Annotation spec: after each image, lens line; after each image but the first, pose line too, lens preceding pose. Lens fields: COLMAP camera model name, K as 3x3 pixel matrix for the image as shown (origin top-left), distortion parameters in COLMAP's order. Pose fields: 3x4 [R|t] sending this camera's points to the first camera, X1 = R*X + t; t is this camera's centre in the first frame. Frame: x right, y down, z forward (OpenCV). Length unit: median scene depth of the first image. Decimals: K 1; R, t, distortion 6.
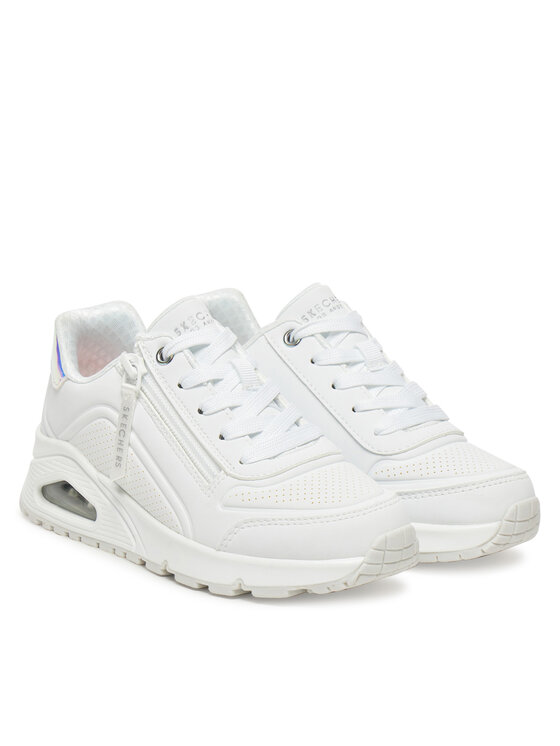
lens RADIAL K [[2173.7, 0, 279.6], [0, 2173.7, 373.3], [0, 0, 1]] dist [-0.497988, 0.000000]
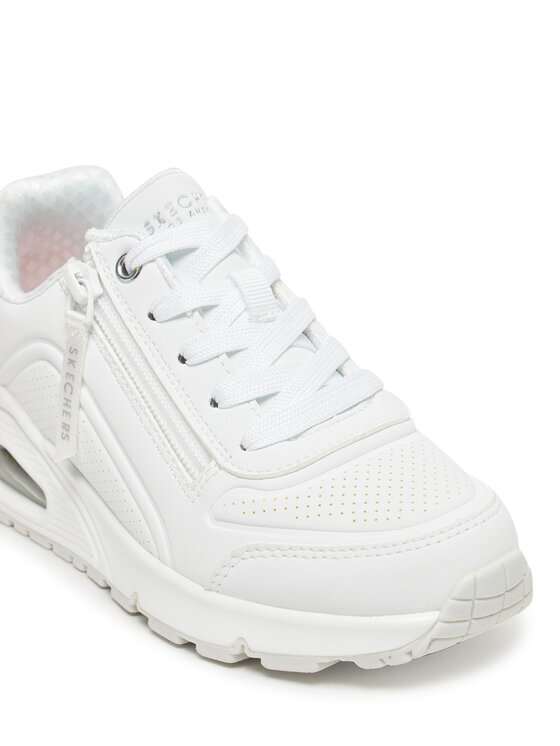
lens RADIAL K [[2039.8, 0, 279.3], [0, 2039.8, 373.4], [0, 0, 1]] dist [-0.310596, 0.000000]
pose [[0.995477, -0.015692, -0.093703, 0.046161], [0.027524, 0.991605, 0.126344, -0.051516], [0.090933, -0.128352, 0.987551, 0.419766]]
